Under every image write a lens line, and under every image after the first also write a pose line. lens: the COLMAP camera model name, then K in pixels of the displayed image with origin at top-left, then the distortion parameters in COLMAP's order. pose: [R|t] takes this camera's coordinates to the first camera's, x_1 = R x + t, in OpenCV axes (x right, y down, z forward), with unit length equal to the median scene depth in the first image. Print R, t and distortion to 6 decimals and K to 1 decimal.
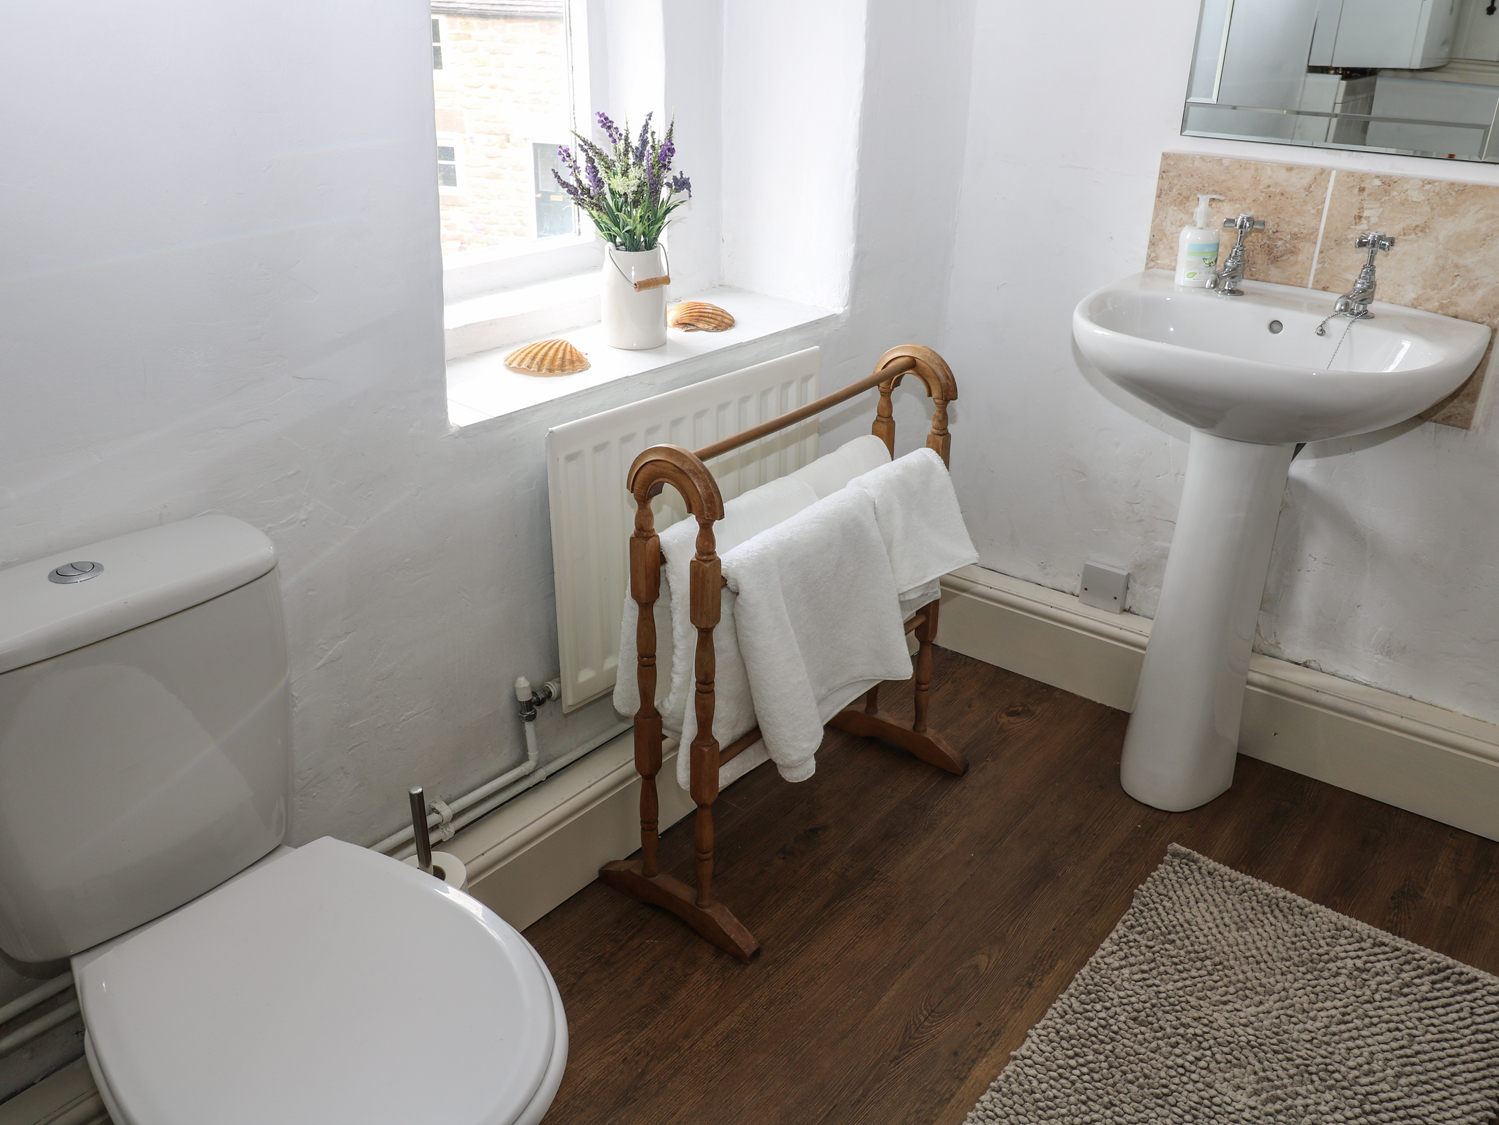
lens RADIAL K [[1140.8, 0, 748.4], [0, 1140.8, 534.2], [0, 0, 1]] dist [0.007278, -0.043039]
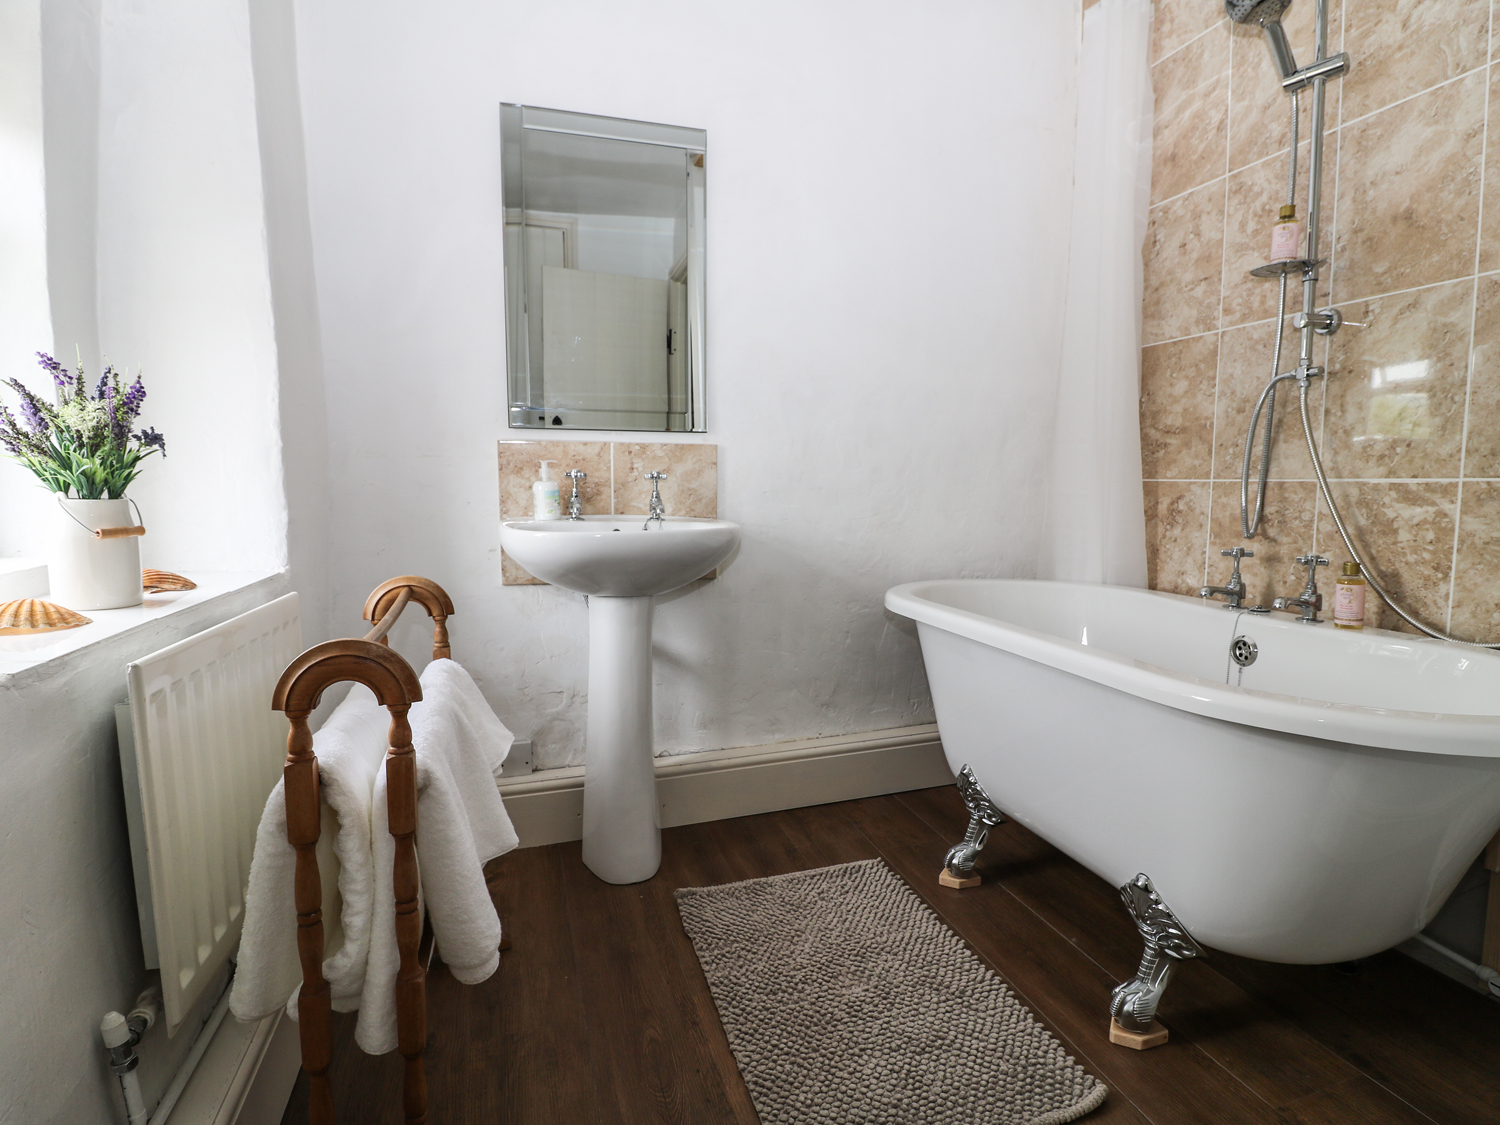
lens RADIAL K [[757.9, 0, 750.0], [0, 757.9, 562.5], [0, 0, 1]] dist [-0.060741, -0.000204]
pose [[0.560653, -0.096405, 0.822420, -0.289250], [0.344802, 0.930178, -0.126019, 0.048840], [-0.752848, 0.354224, 0.554747, 0.300322]]
